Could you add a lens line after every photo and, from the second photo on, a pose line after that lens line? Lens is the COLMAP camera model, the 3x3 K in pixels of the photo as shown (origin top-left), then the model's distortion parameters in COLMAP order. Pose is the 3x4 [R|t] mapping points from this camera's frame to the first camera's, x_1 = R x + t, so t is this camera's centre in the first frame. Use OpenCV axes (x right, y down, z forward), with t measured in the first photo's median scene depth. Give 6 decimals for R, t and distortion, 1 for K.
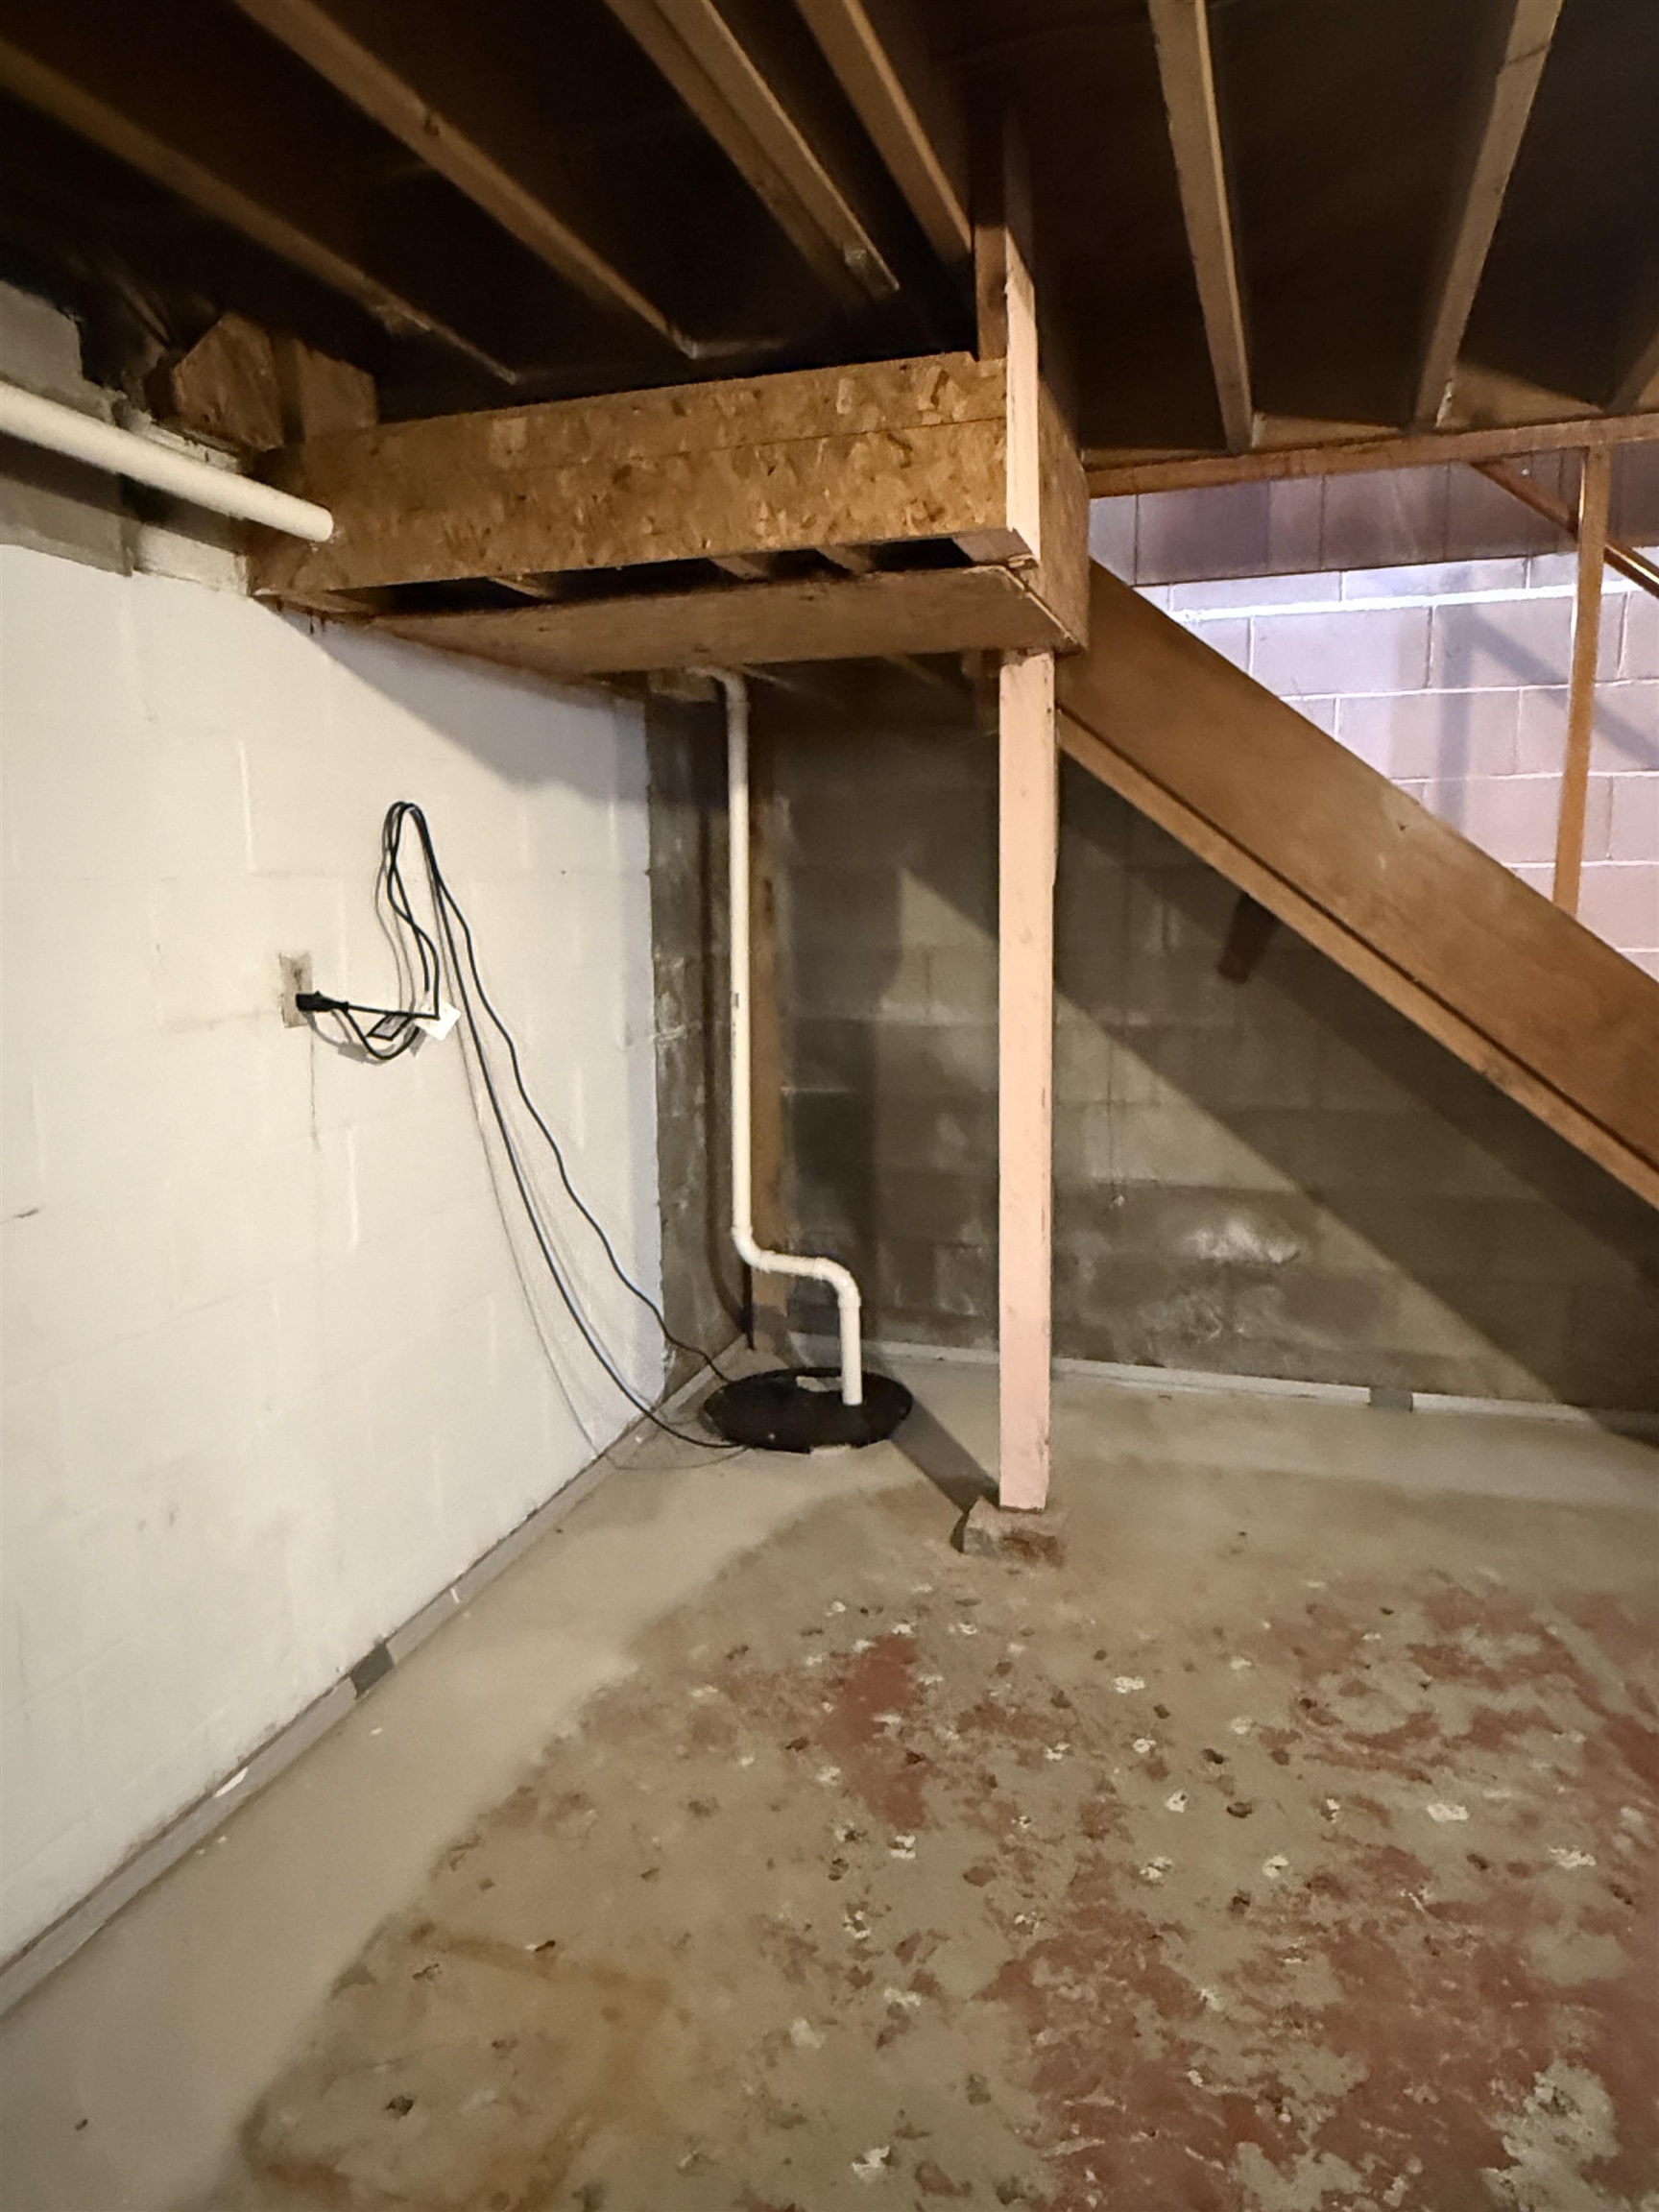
lens RADIAL K [[1397.5, 0, 828.6], [0, 1397.5, 1103.6], [0, 0, 1]] dist [-0.016536, 0.001563]
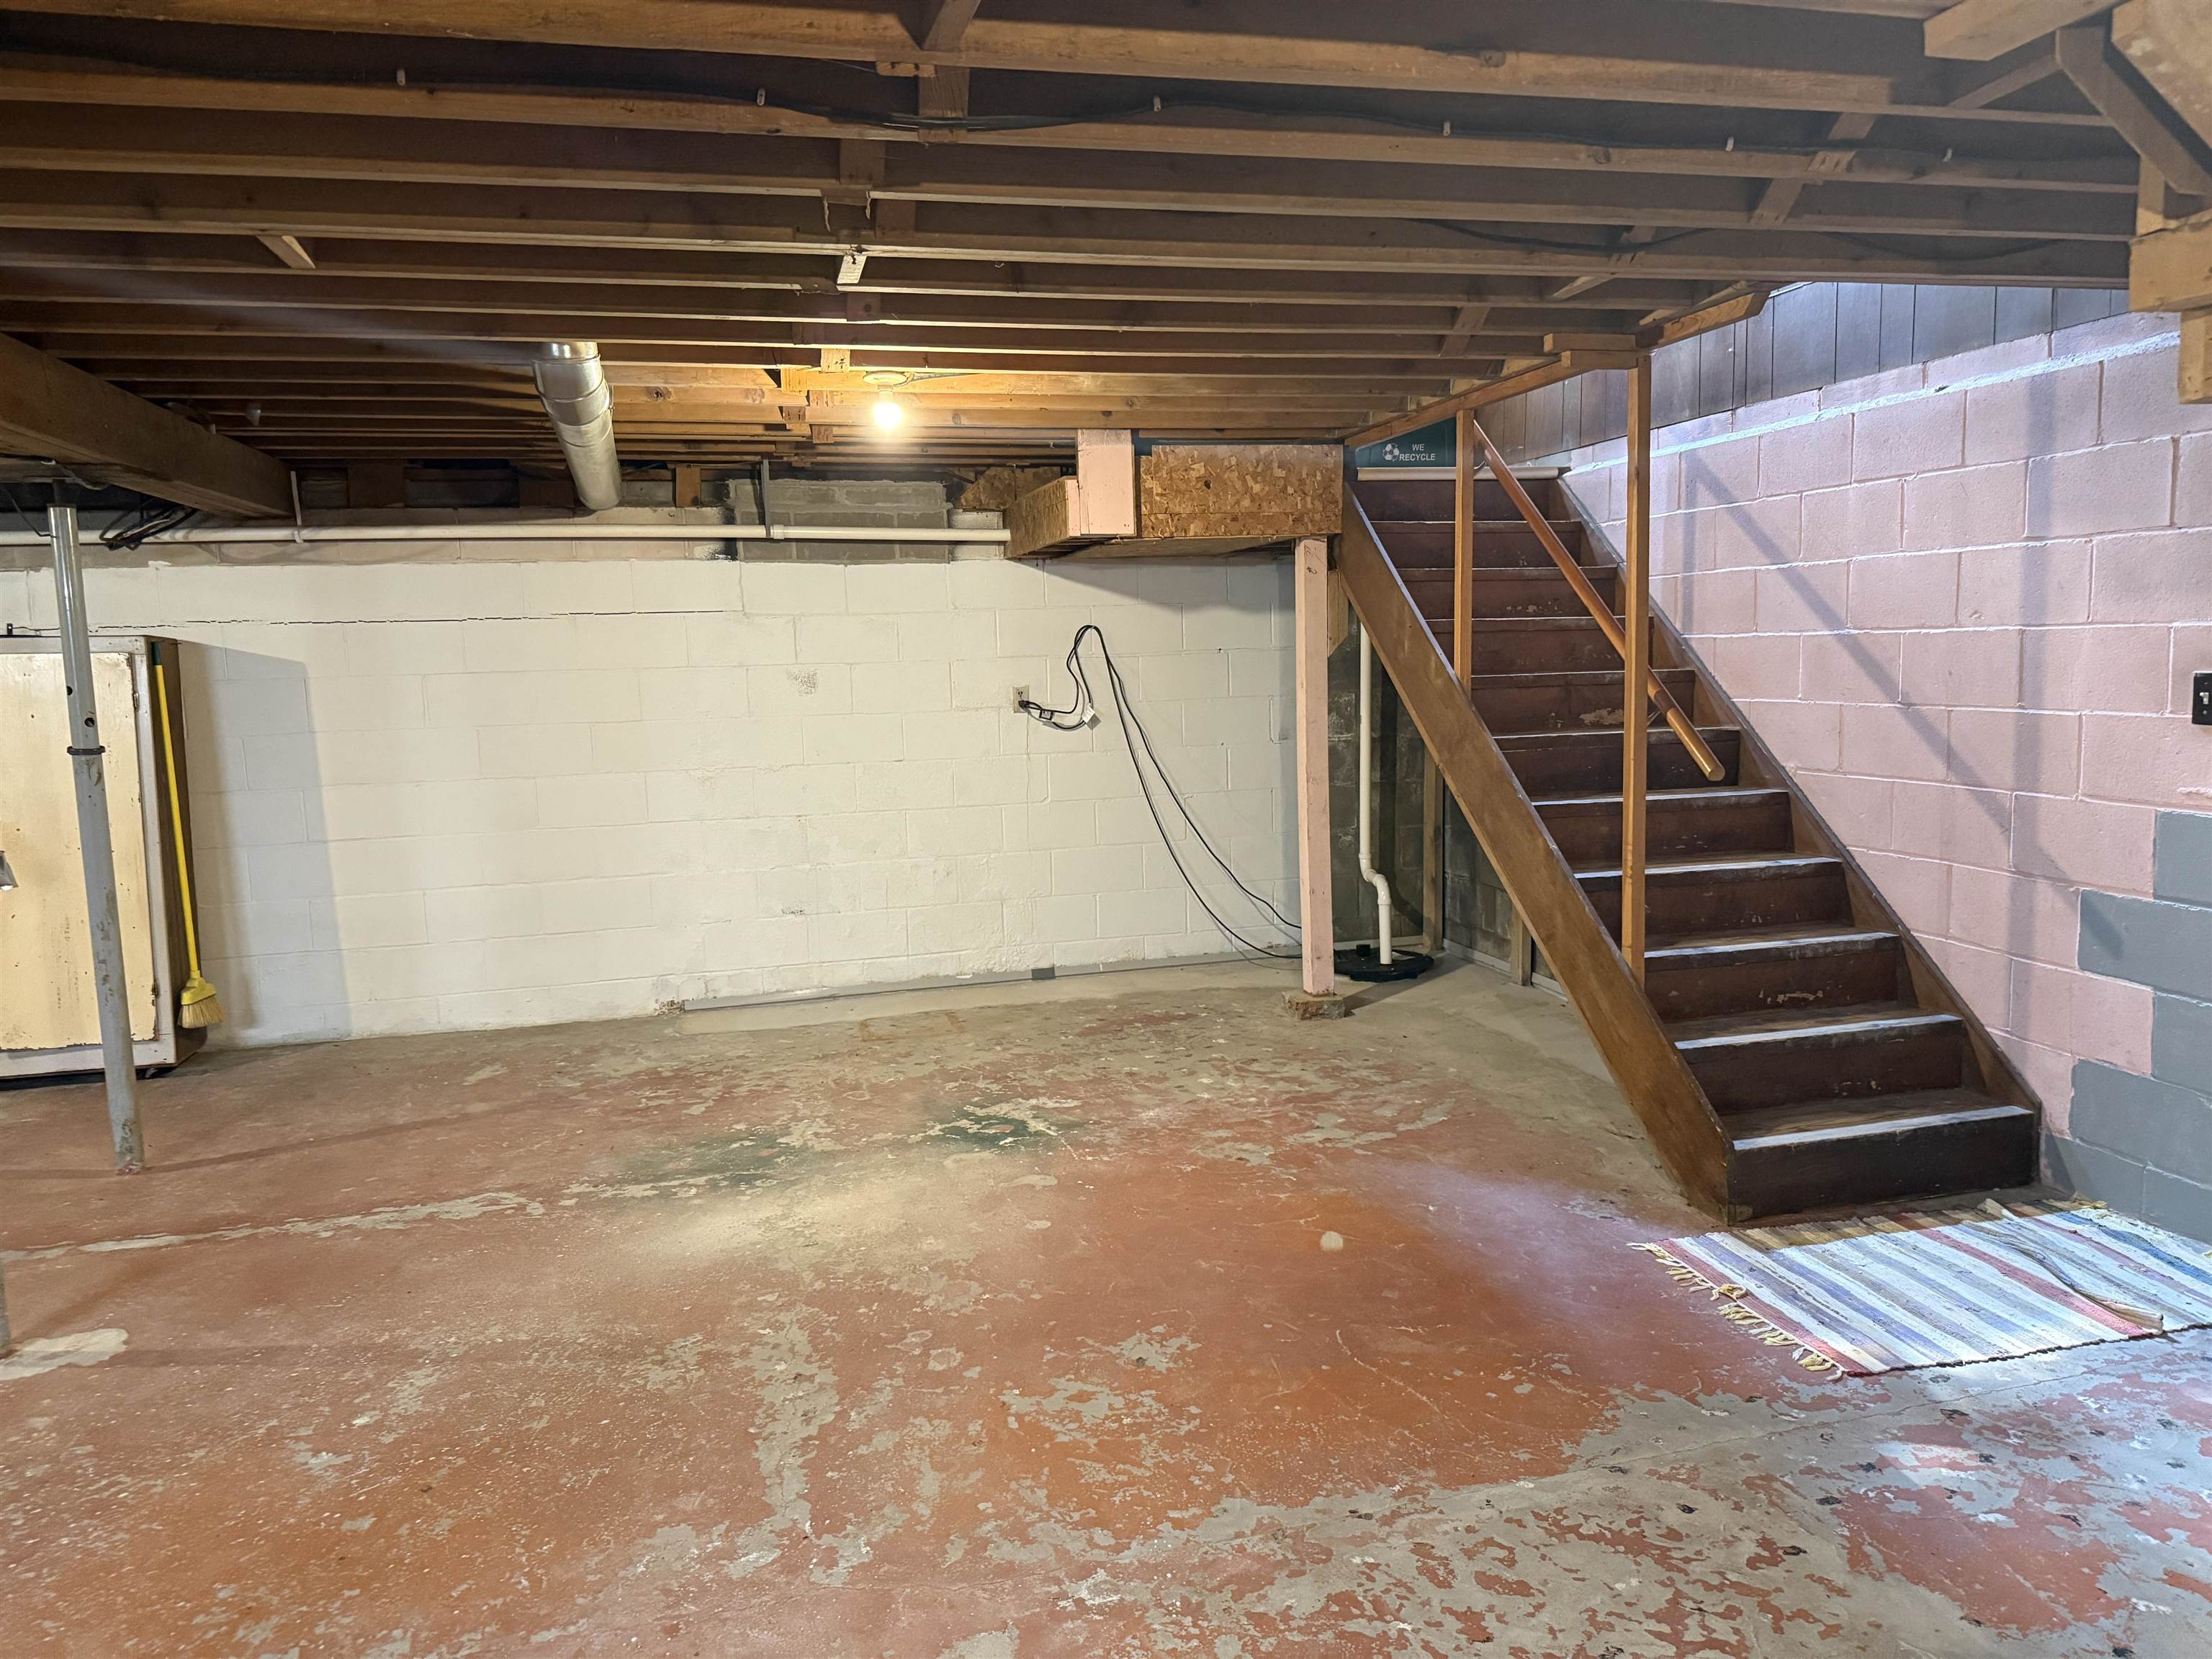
lens RADIAL K [[1552.3, 0, 1106.1], [0, 1552.3, 834.1], [0, 0, 1]] dist [0.011514, -0.004033]
pose [[0.537529, 0.098057, -0.837524, 1.753452], [-0.107066, 0.993114, 0.047558, 0.013532], [0.836421, 0.064106, 0.544326, -0.372613]]
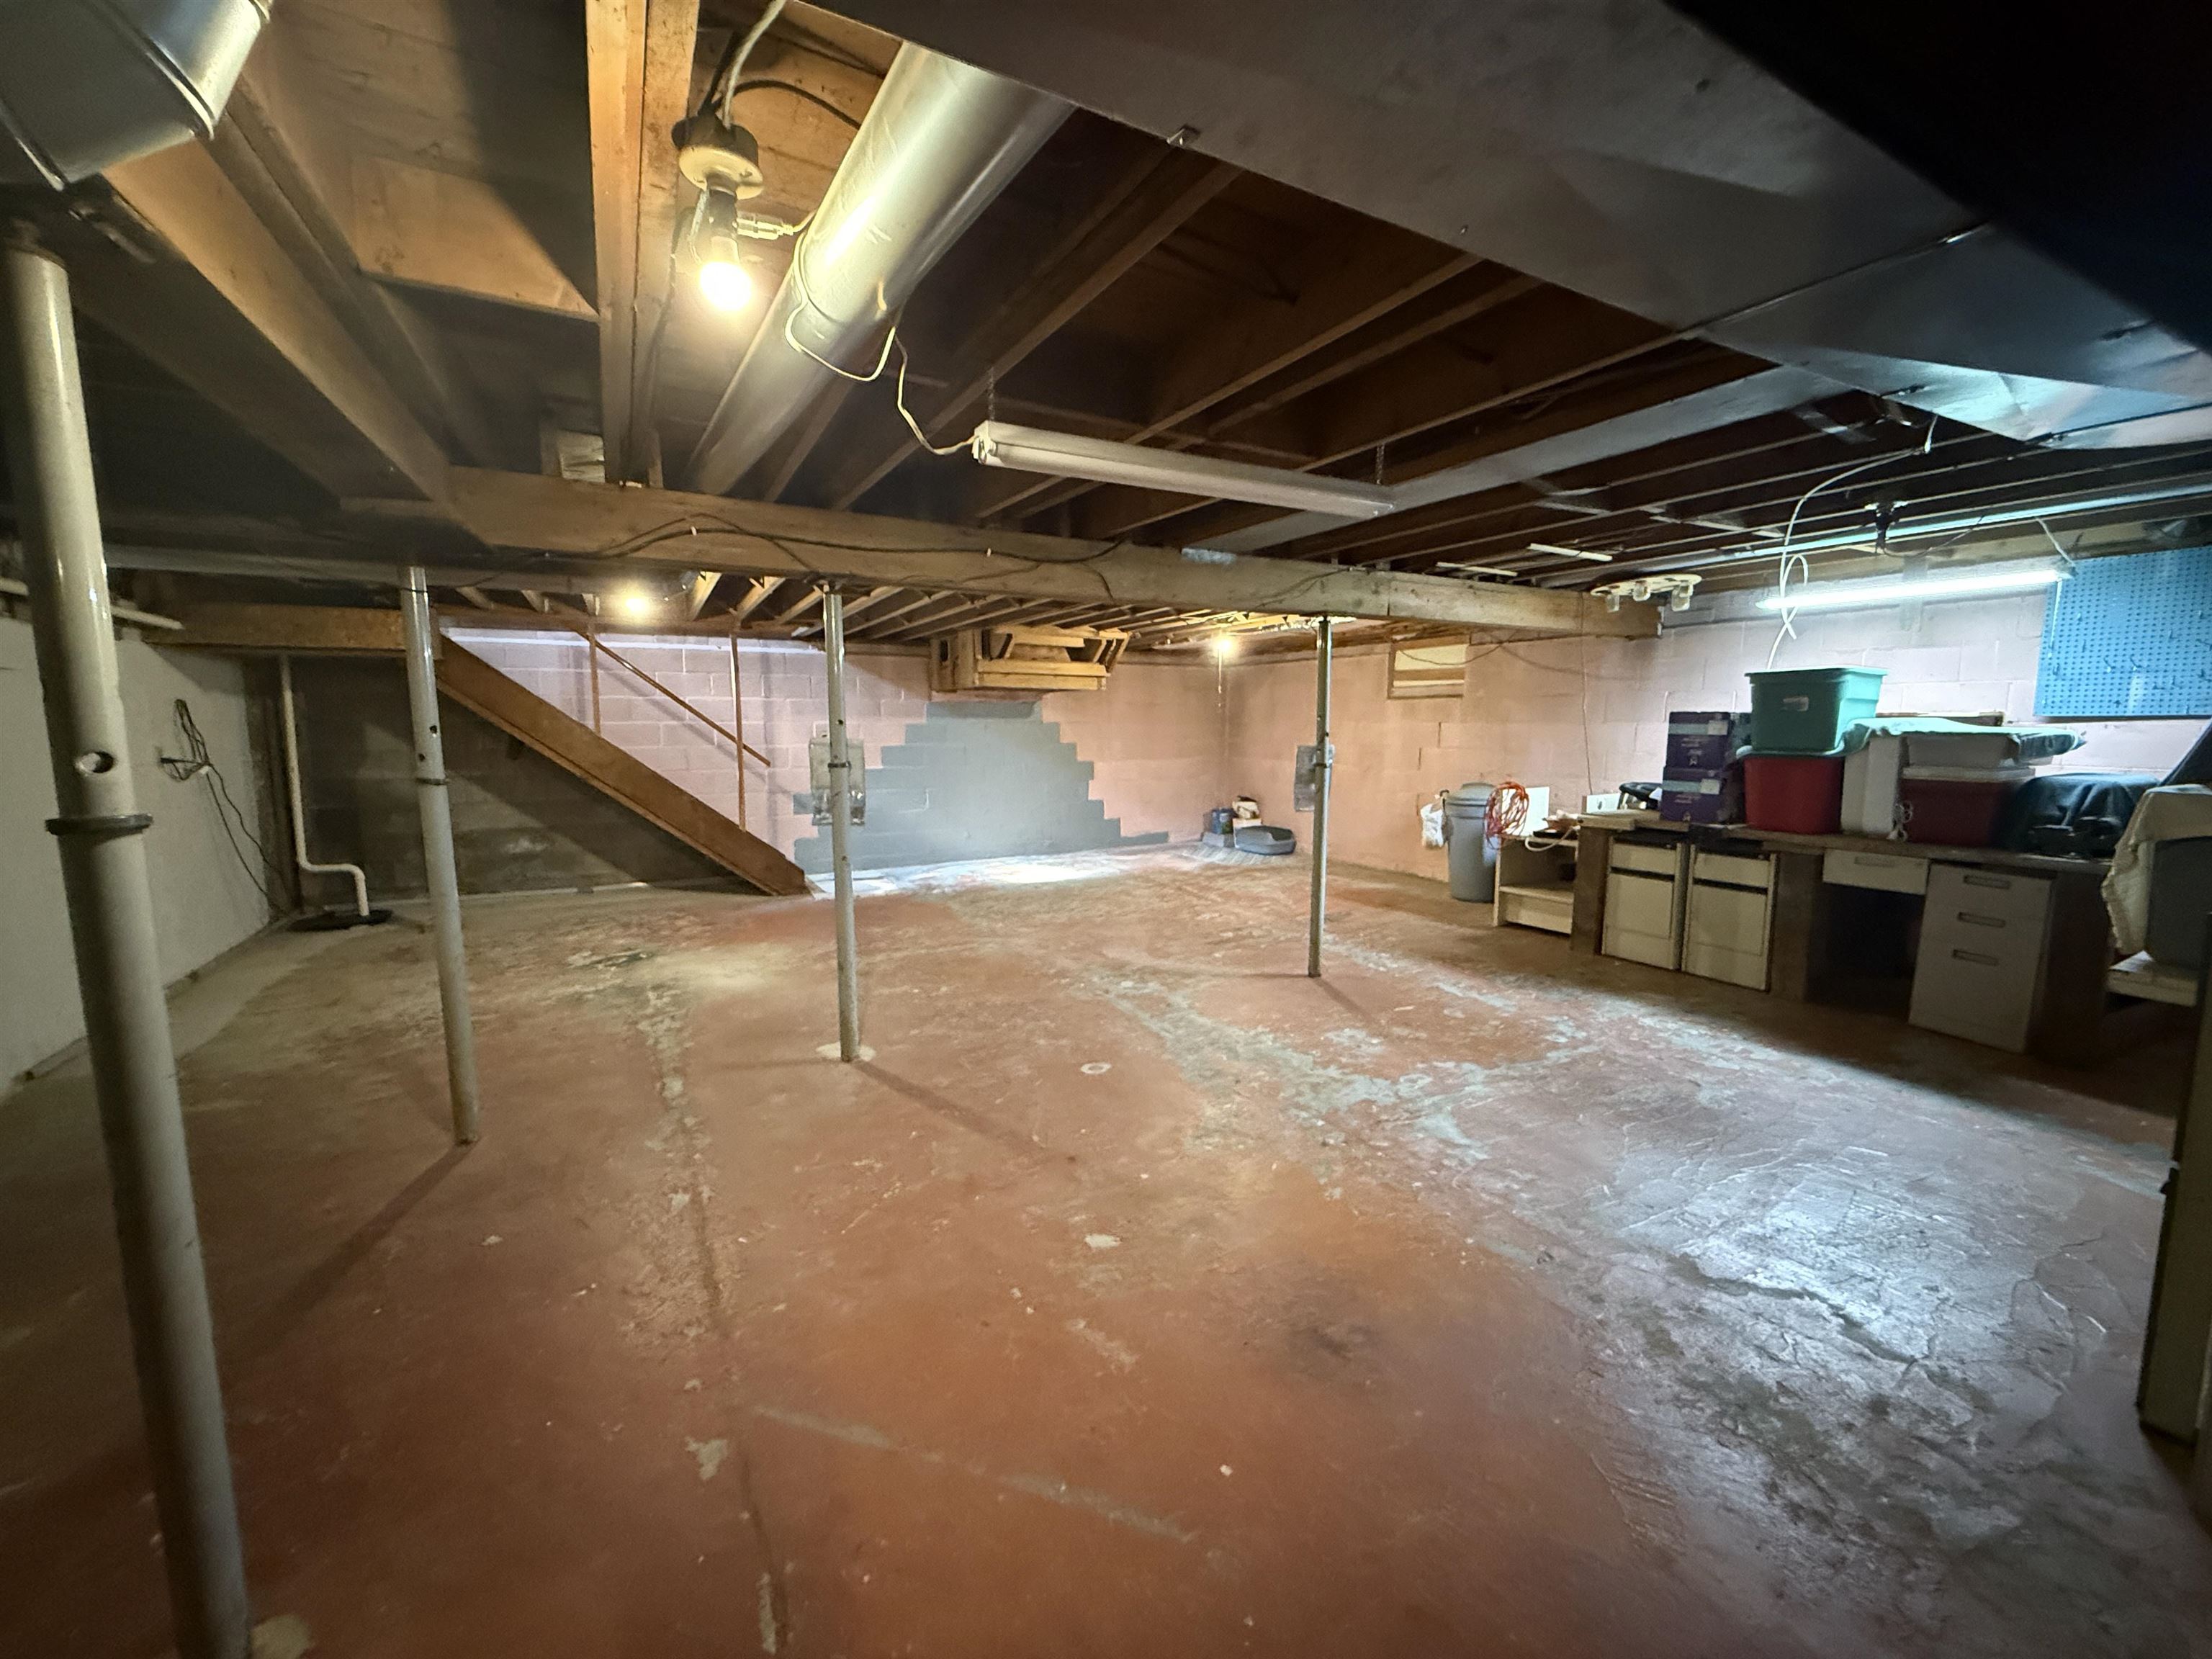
lens RADIAL K [[879.6, 0, 1107.9], [0, 879.6, 827.0], [0, 0, 1]] dist [0.001068, 0.000118]
pose [[0.682082, -0.072156, 0.727707, -0.297611], [0.105388, 0.994431, -0.000178, 0.250785], [-0.723642, 0.076814, 0.685888, -1.597621]]
